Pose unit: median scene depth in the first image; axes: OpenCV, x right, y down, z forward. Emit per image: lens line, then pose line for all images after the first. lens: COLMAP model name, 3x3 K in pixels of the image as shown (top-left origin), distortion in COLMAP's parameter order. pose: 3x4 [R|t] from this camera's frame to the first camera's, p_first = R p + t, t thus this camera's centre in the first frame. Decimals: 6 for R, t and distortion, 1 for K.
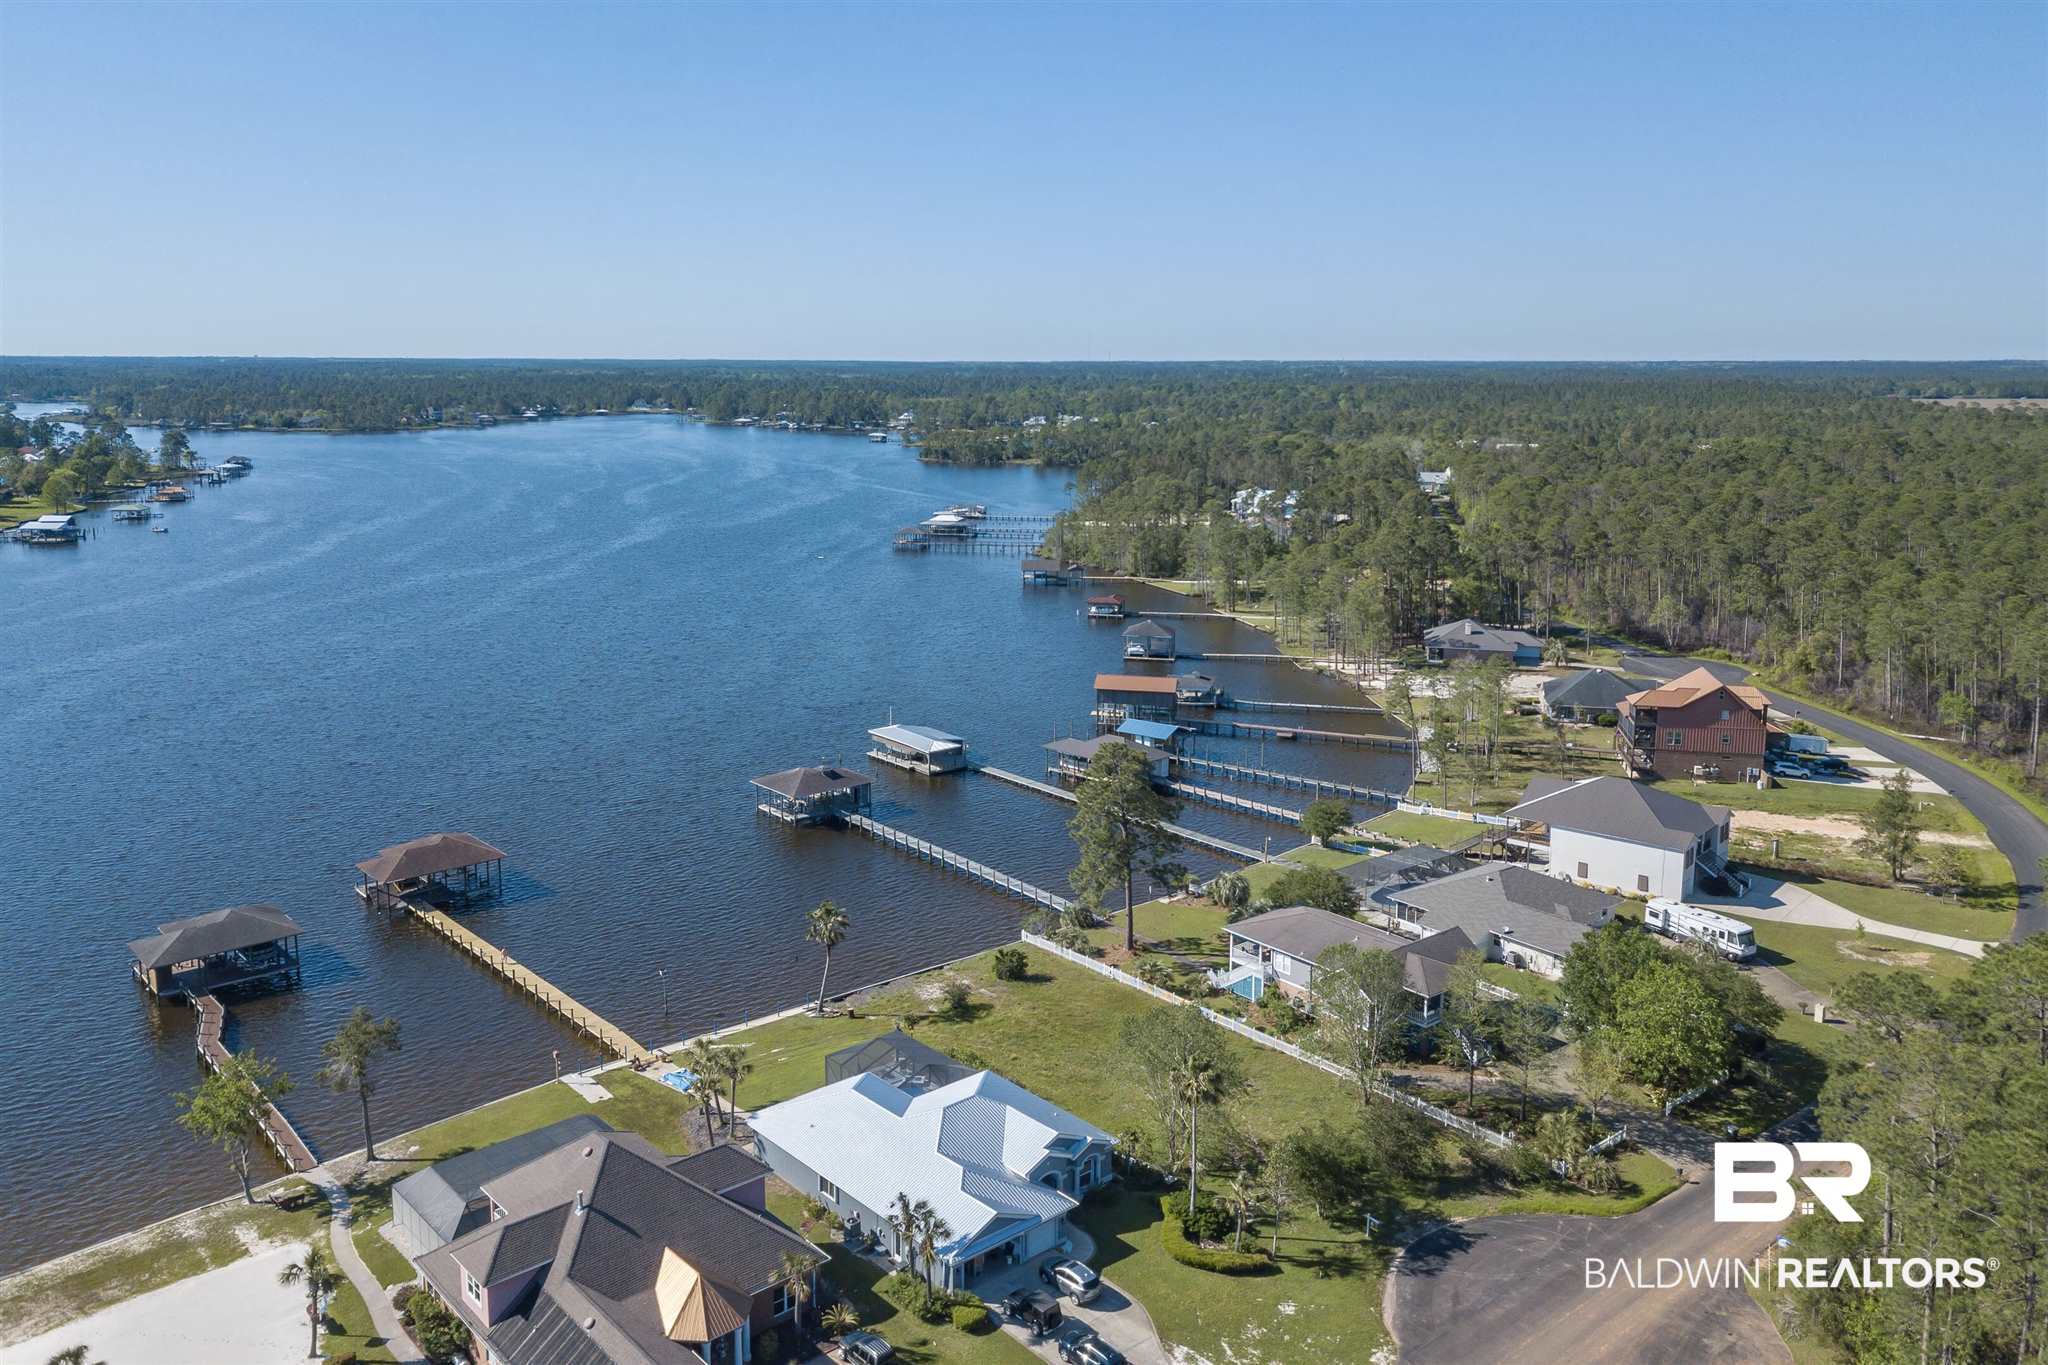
lens RADIAL K [[1543.9, 0, 992.1], [0, 1543.9, 656.3], [0, 0, 1]] dist [0.059942, -0.057441]
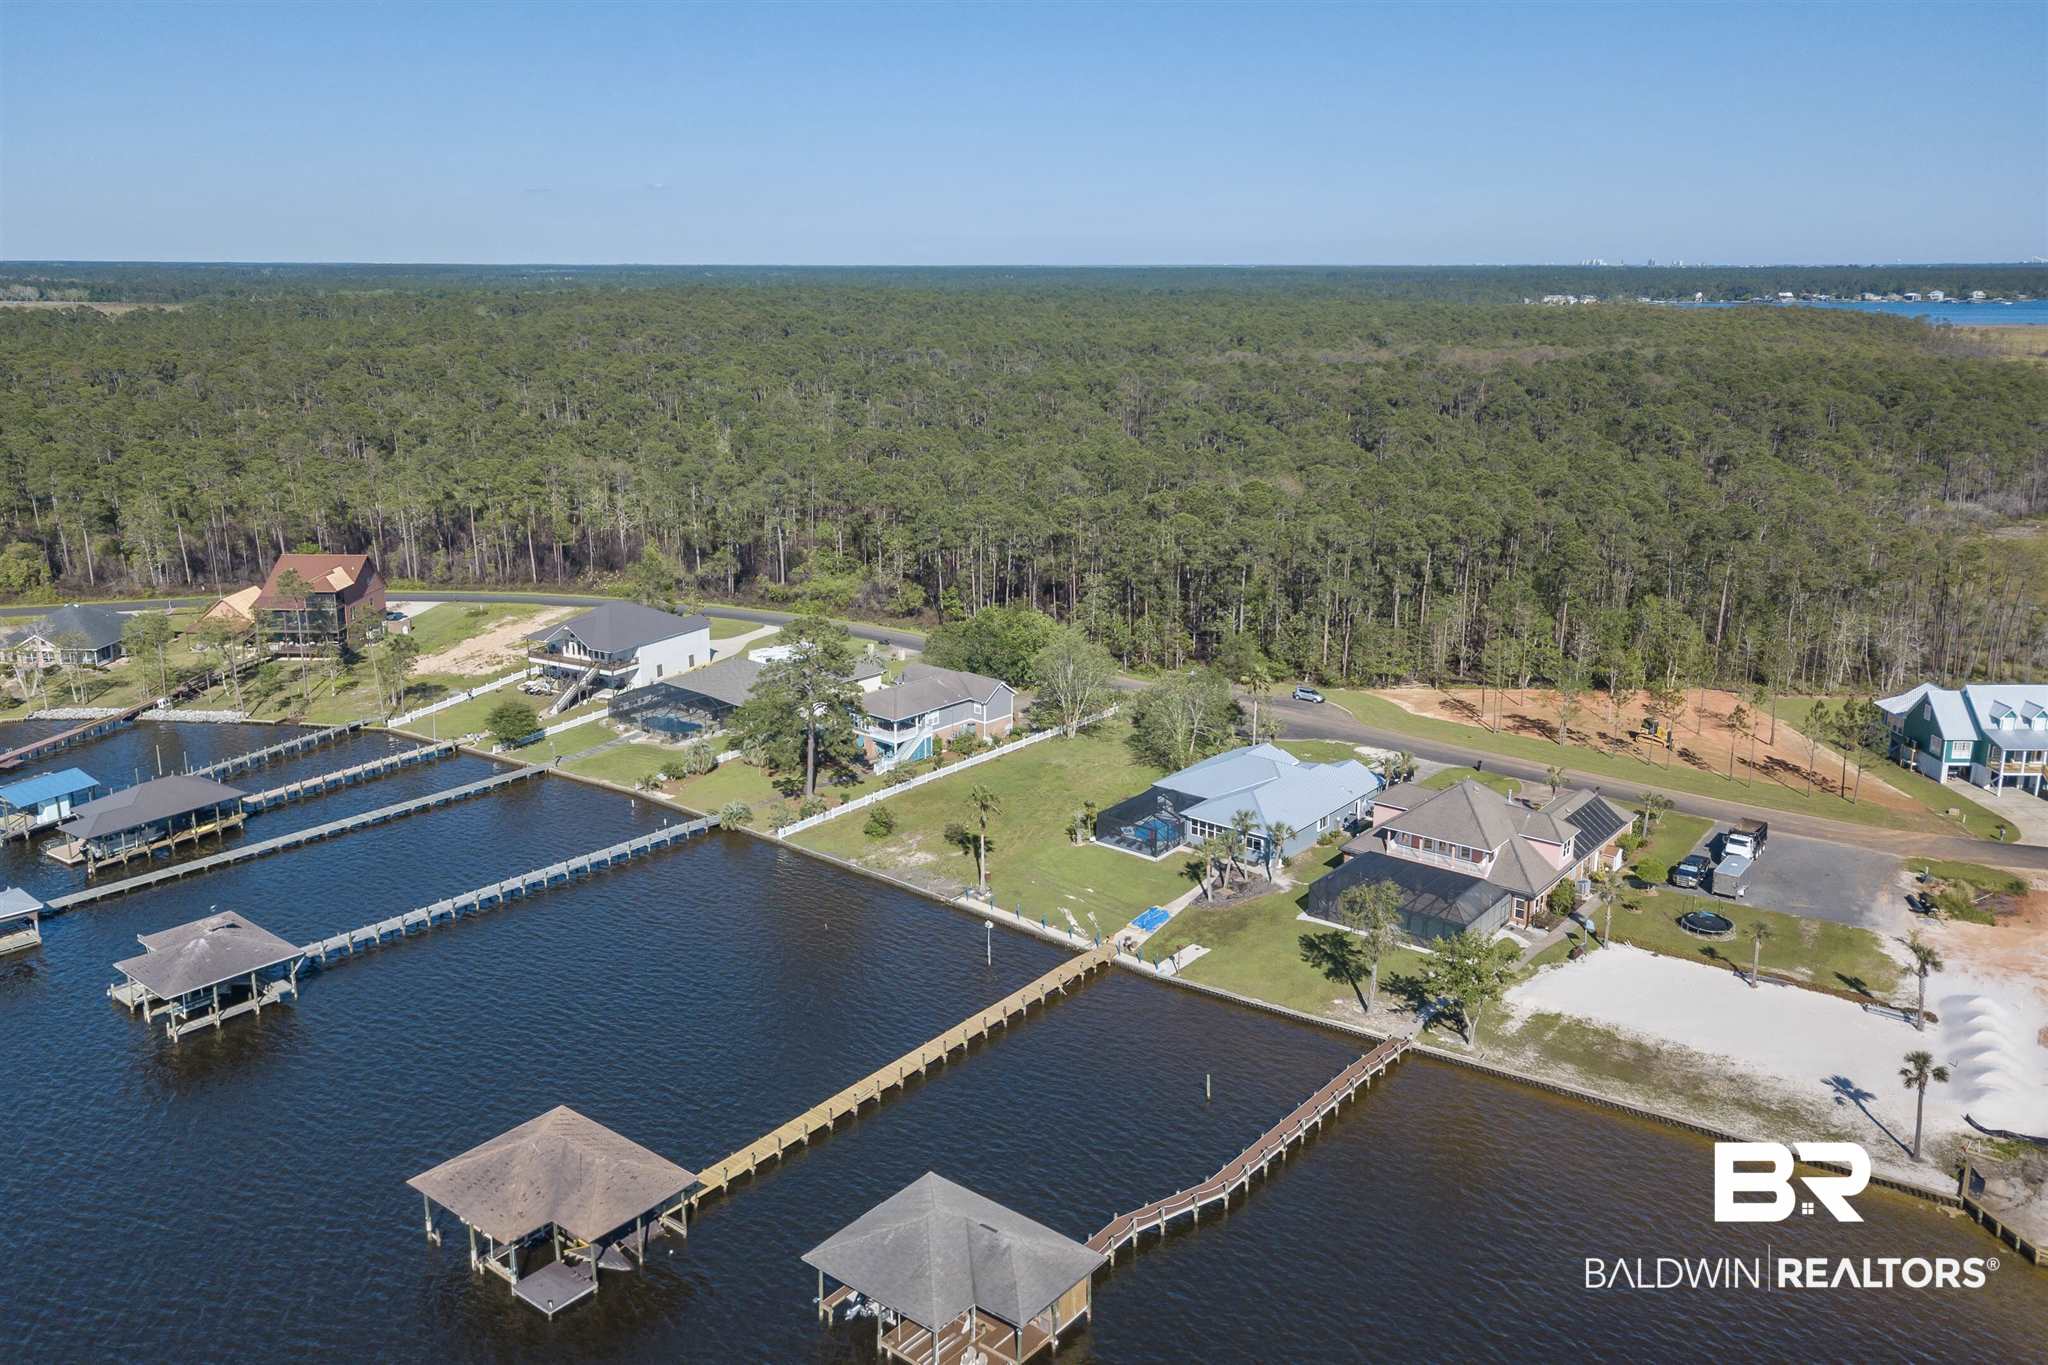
lens RADIAL K [[1543.9, 0, 992.1], [0, 1543.9, 656.3], [0, 0, 1]] dist [0.059942, -0.057441]
pose [[-0.184818, -0.238556, 0.953380, -0.738293], [0.186369, 0.943982, 0.272333, -0.142006], [-0.964940, 0.228012, -0.130005, 0.750769]]
